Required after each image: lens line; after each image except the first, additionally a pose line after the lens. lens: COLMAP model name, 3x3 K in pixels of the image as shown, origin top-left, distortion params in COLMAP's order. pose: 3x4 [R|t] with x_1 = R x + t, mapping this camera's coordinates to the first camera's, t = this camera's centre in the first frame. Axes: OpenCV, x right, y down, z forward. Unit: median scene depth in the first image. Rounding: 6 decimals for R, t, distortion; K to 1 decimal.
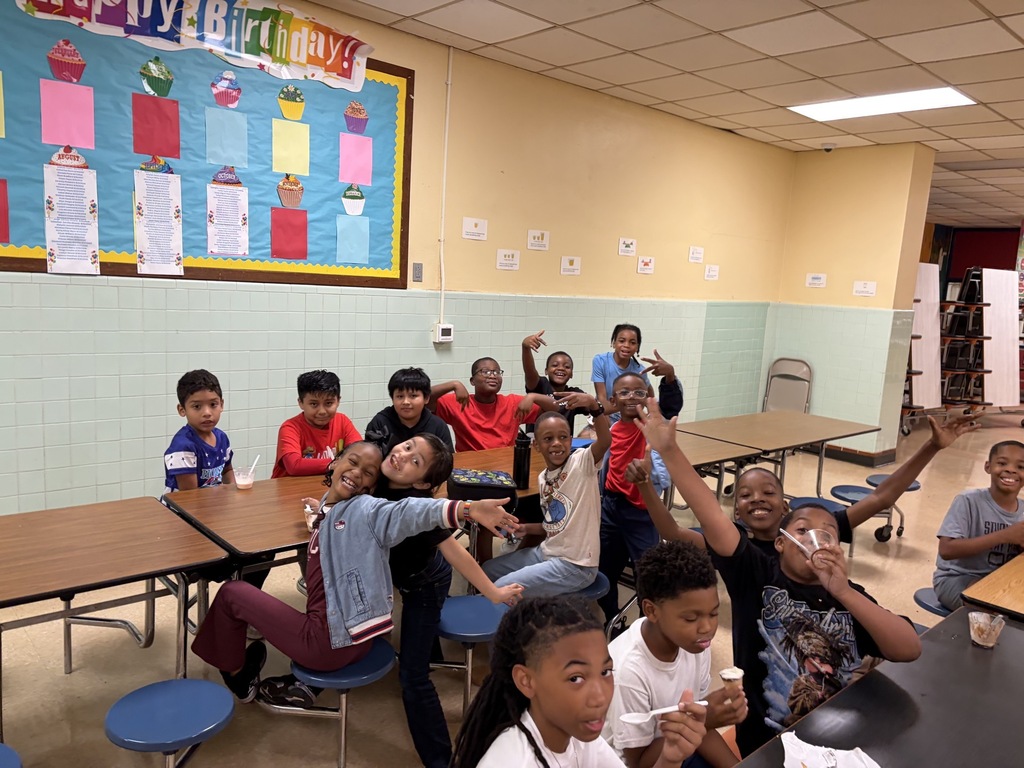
lens RADIAL K [[765.3, 0, 520.4], [0, 765.3, 390.0], [0, 0, 1]] dist [0.071200, -0.077018]
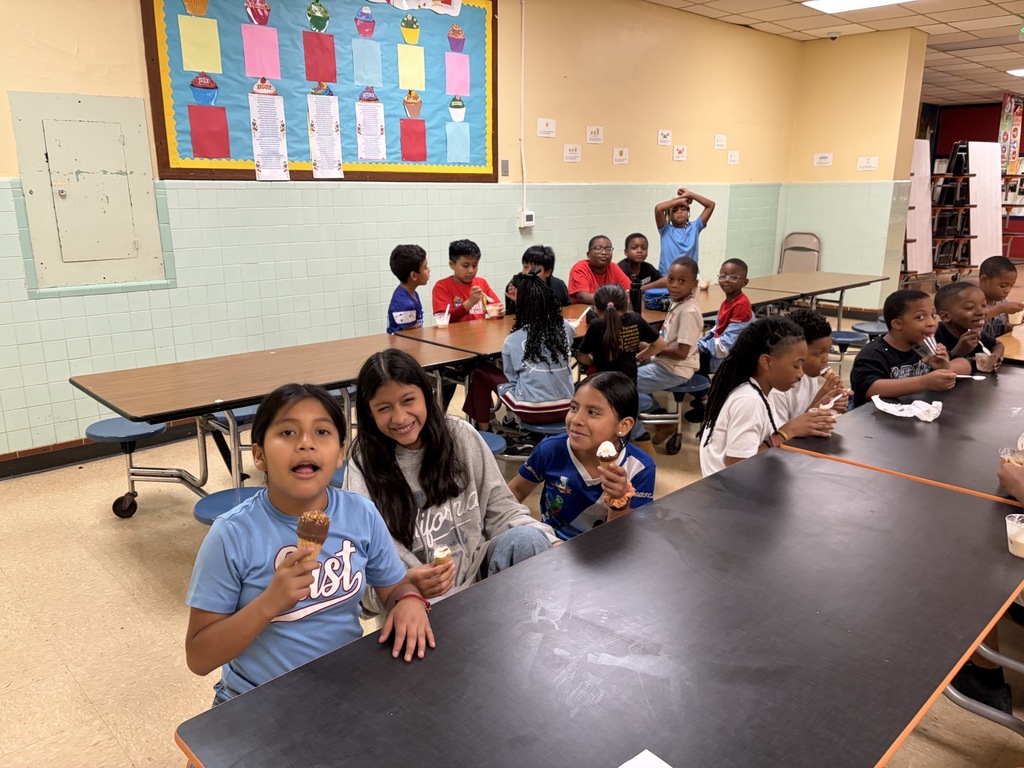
lens RADIAL K [[770.7, 0, 510.6], [0, 770.7, 379.0], [0, 0, 1]] dist [0.055707, -0.066493]
pose [[0.997989, -0.063141, 0.005549, -0.149230], [0.062292, 0.993206, 0.098293, 0.054512], [-0.011717, -0.097749, 0.995142, -0.228938]]
